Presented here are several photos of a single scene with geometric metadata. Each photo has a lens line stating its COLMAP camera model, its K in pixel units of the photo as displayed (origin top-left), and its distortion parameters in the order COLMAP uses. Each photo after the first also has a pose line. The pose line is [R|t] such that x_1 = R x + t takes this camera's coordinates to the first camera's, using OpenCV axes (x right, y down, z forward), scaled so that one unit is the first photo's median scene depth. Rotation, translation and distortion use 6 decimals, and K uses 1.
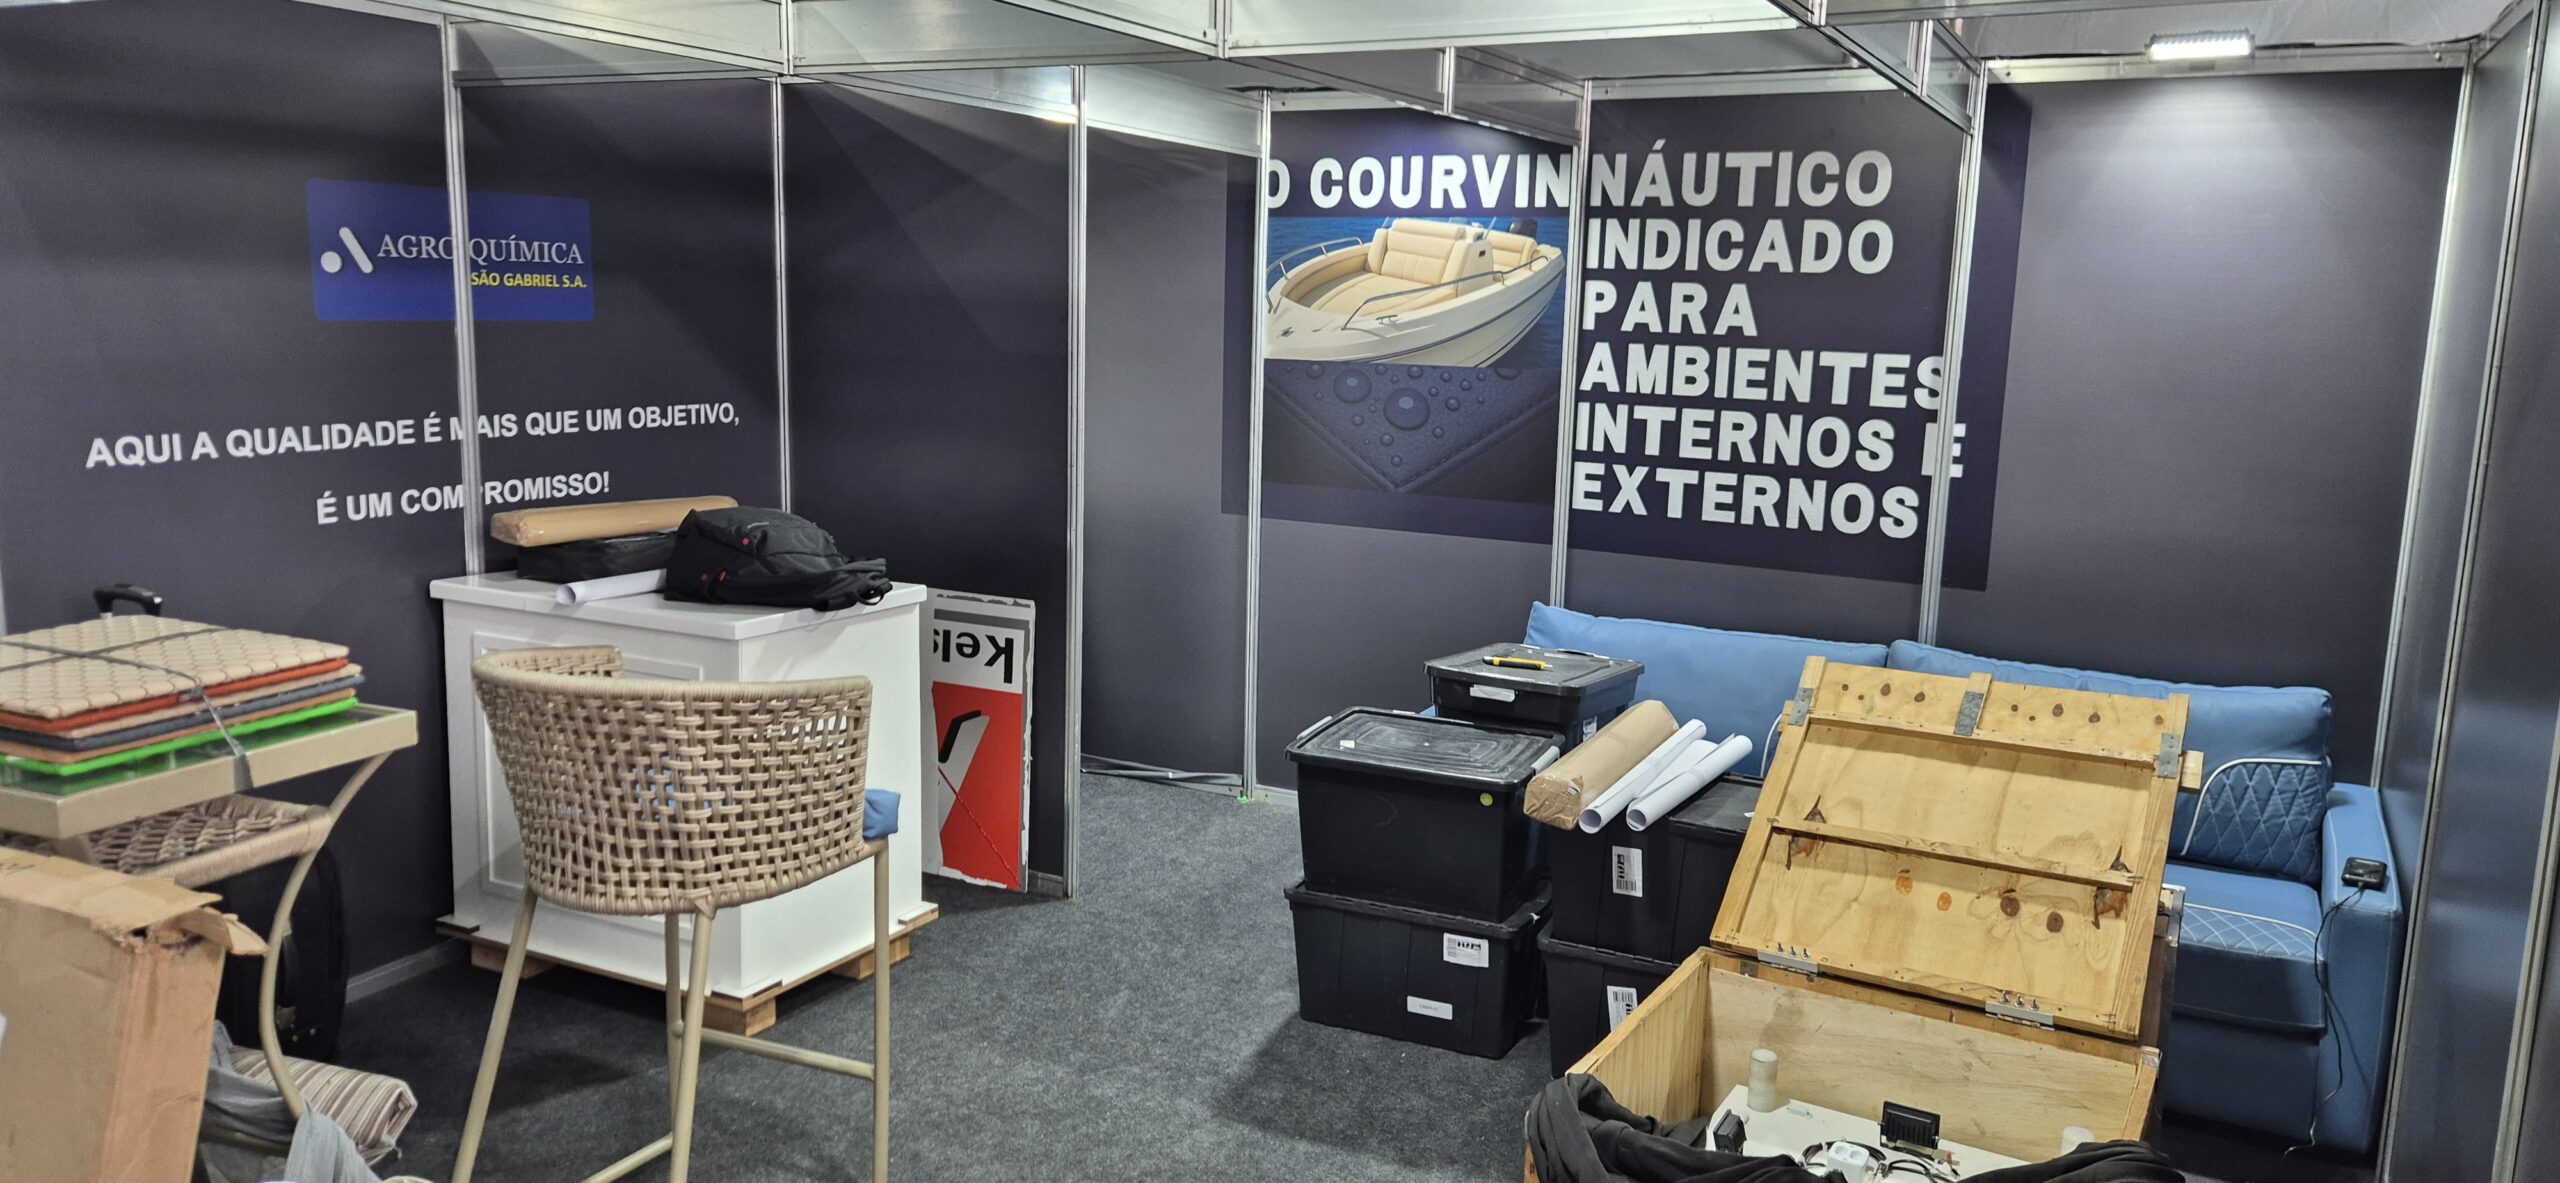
lens RADIAL K [[1847.6, 0, 1280.0], [0, 1847.6, 591.5], [0, 0, 1]] dist [0.083669, -0.070222]
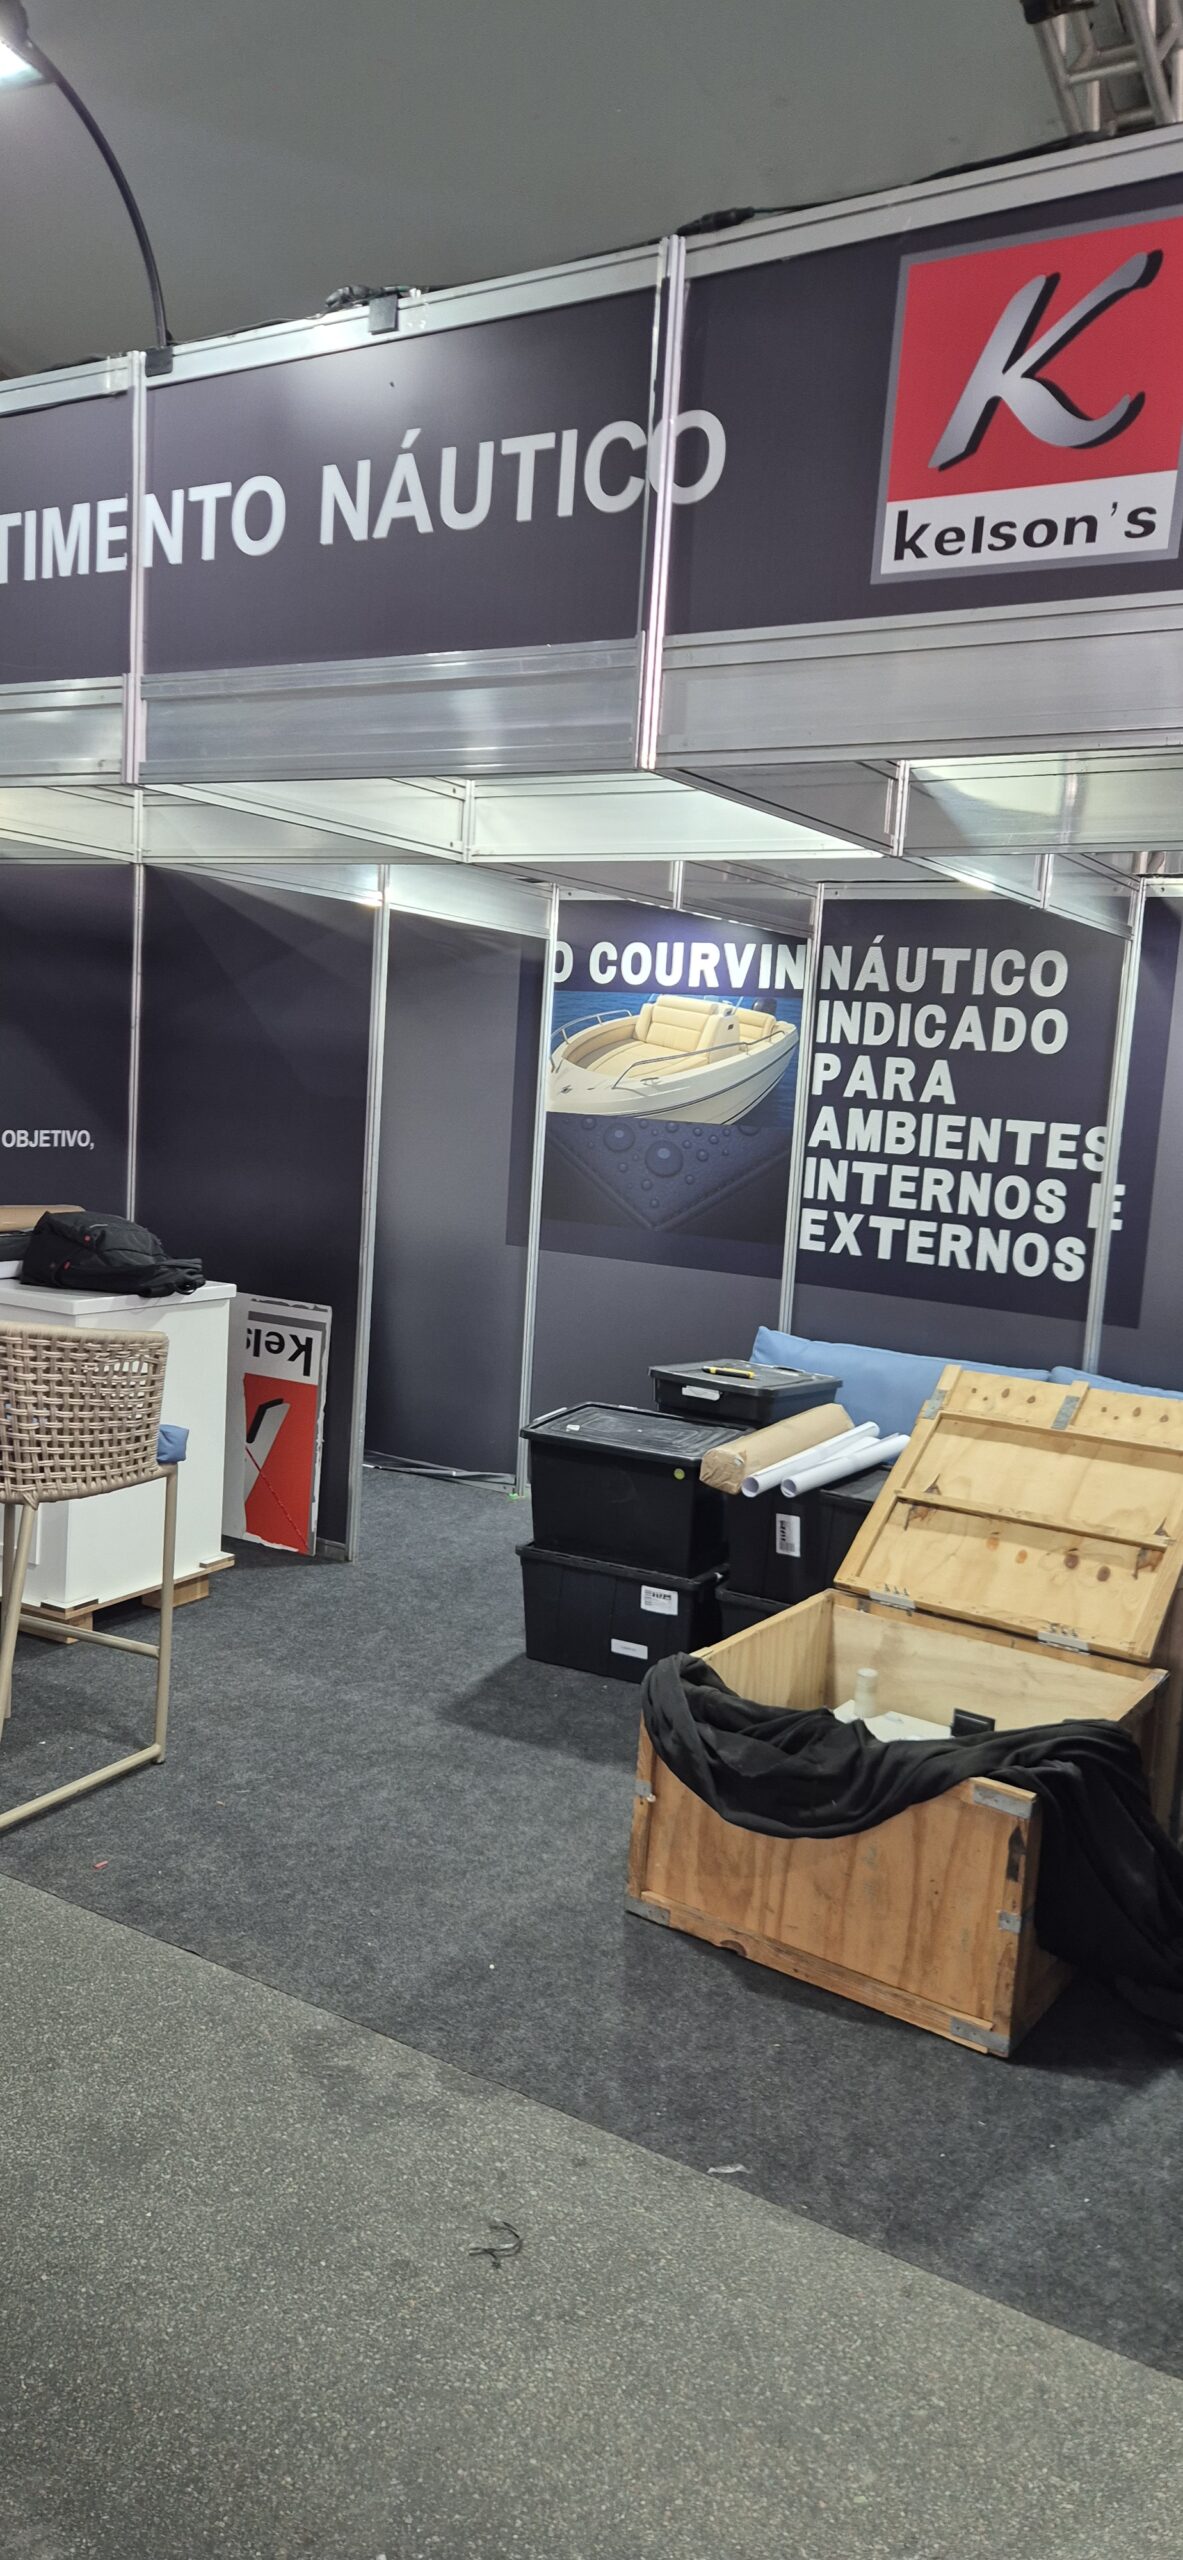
lens RADIAL K [[1847.6, 0, 549.7], [0, 1847.6, 1301.4], [0, 0, 1]] dist [0.083669, -0.070222]
pose [[0.997577, 0.041387, -0.055919, 0.086641], [-0.043294, 0.998506, -0.033337, 0.042335], [0.054456, 0.035677, 0.997879, -0.202787]]
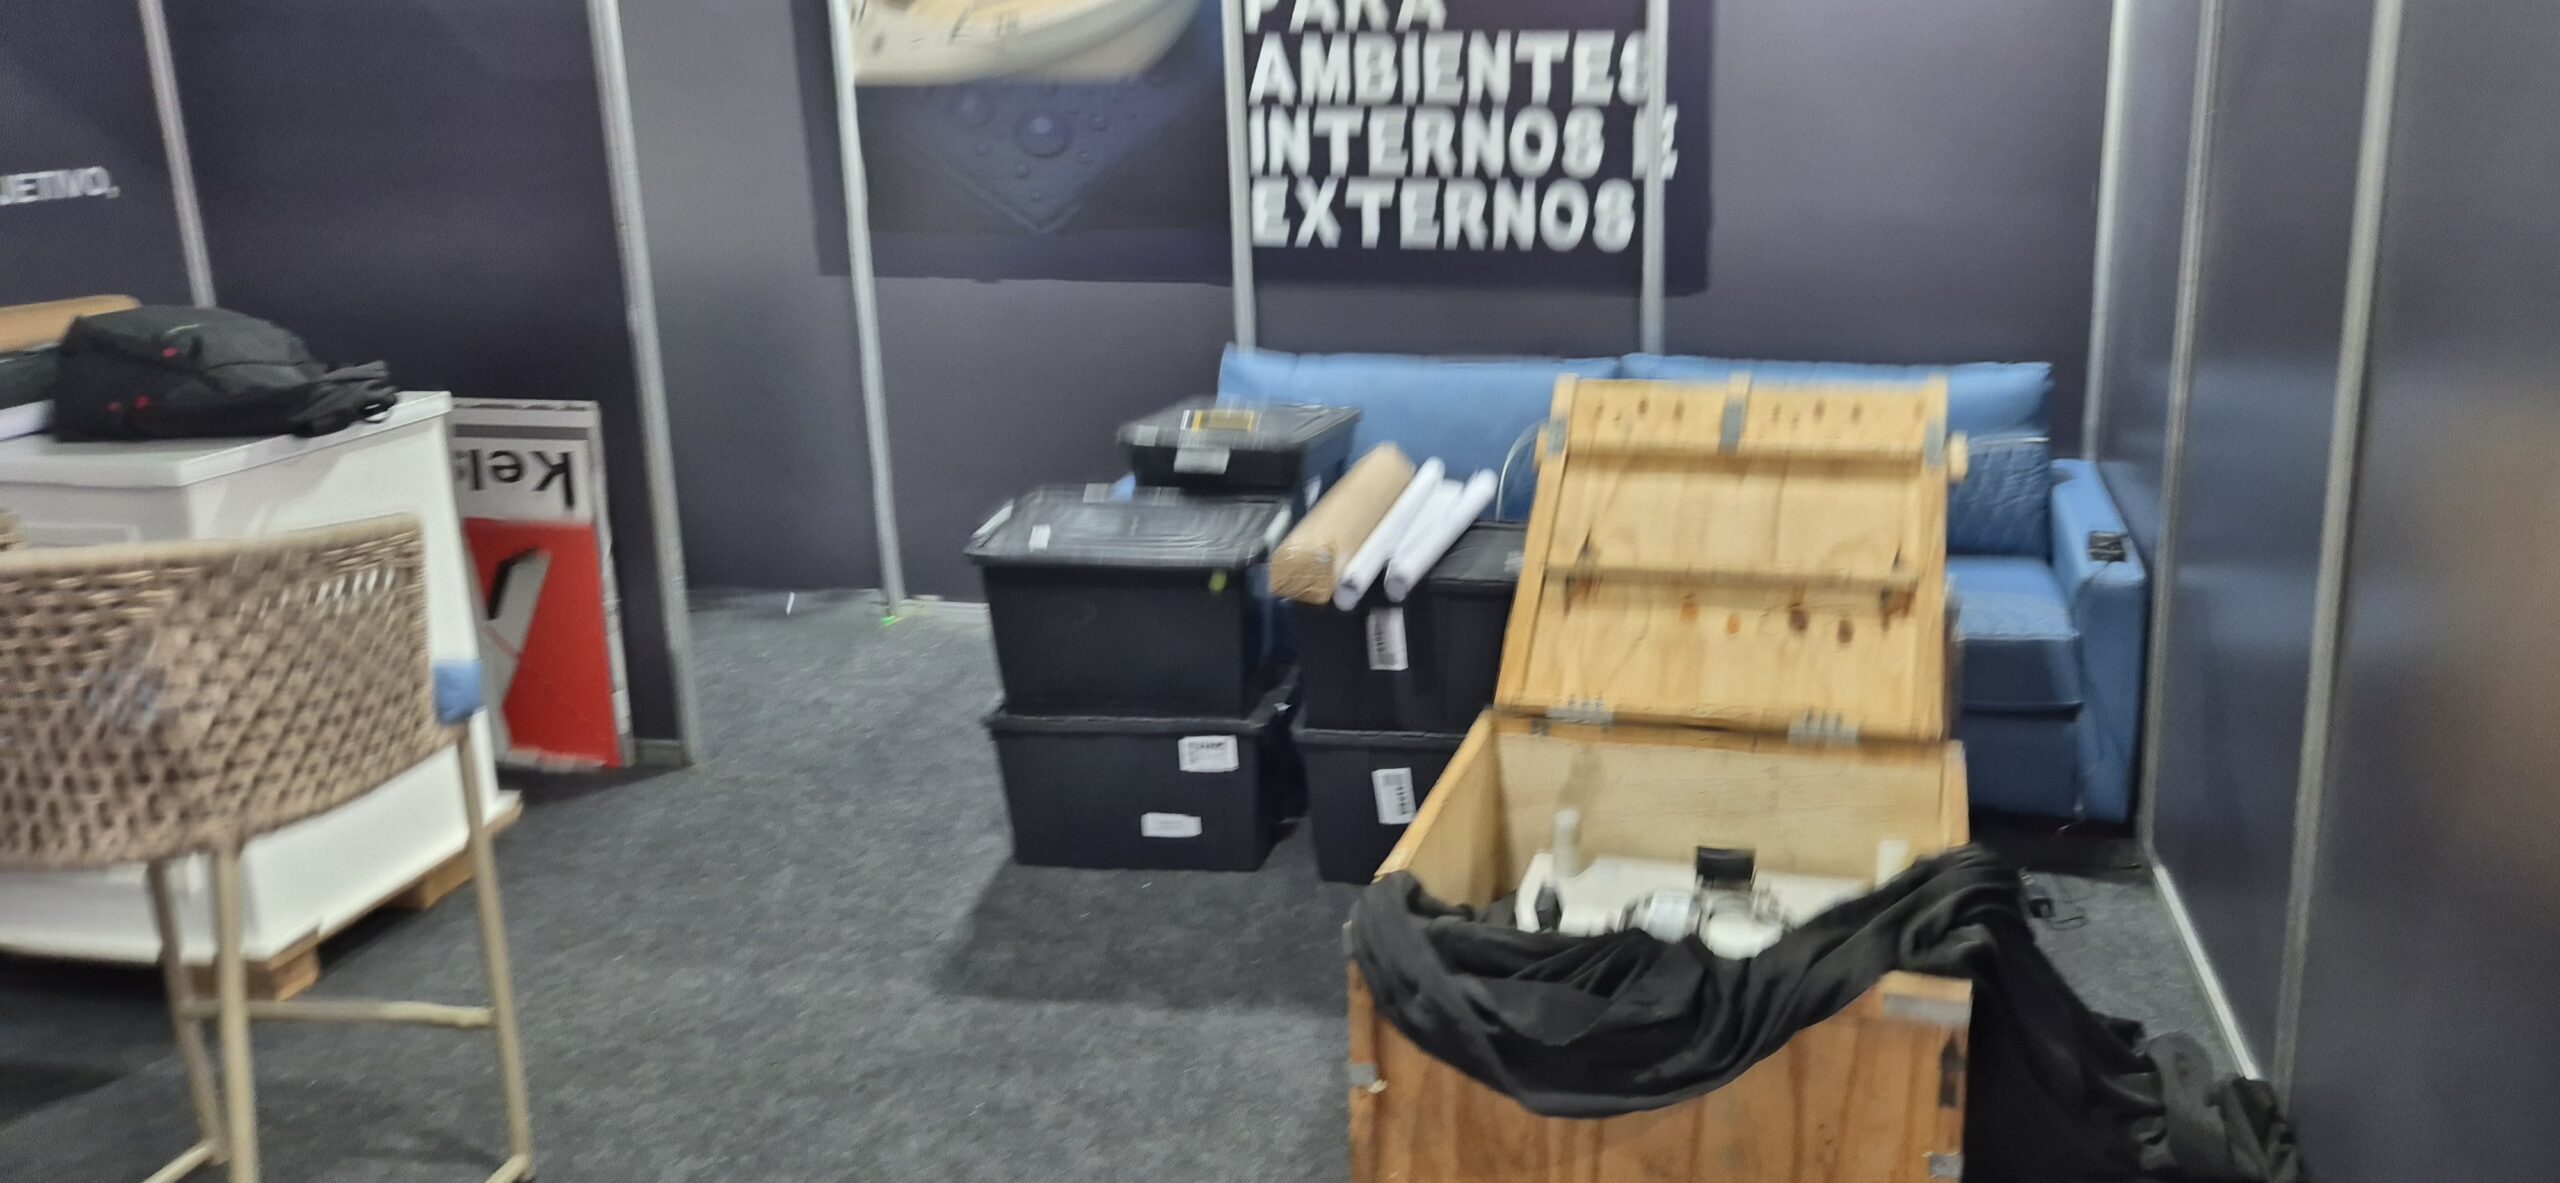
lens RADIAL K [[2073.8, 0, 1479.3], [0, 2073.8, 554.9], [0, 0, 1]] dist [0.056221, -0.011890]
pose [[0.951672, -0.114622, 0.284923, -0.043708], [0.086527, 0.990230, 0.109353, 0.005588], [-0.294674, -0.079415, 0.952292, 0.048017]]
